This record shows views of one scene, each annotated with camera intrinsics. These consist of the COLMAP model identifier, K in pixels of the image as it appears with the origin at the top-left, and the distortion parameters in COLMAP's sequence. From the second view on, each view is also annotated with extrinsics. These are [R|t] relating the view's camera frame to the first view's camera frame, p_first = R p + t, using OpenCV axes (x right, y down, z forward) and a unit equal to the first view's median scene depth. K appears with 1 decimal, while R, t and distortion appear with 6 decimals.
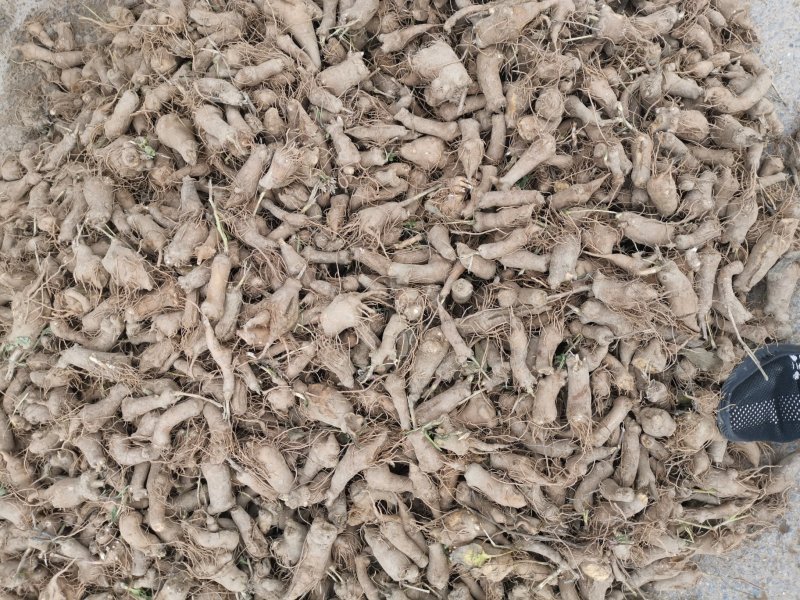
lens RADIAL K [[648.1, 0, 404.2], [0, 648.1, 294.8], [0, 0, 1]] dist [0.074165, -0.060686]
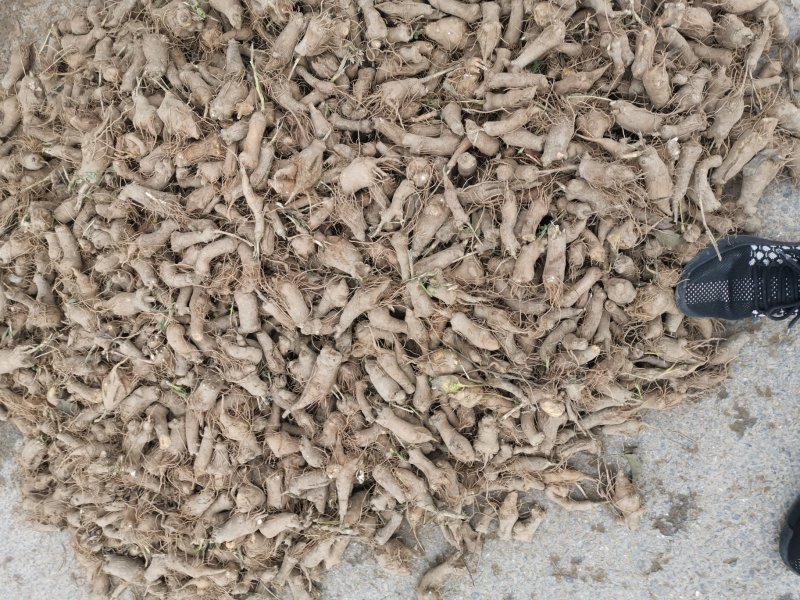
lens RADIAL K [[648.1, 0, 402.7], [0, 648.1, 301.7], [0, 0, 1]] dist [0.074165, -0.060686]
pose [[0.993776, 0.096395, -0.055836, 0.065556], [-0.087032, 0.984698, 0.150980, 0.068923], [0.069535, -0.145180, 0.986959, -0.159008]]
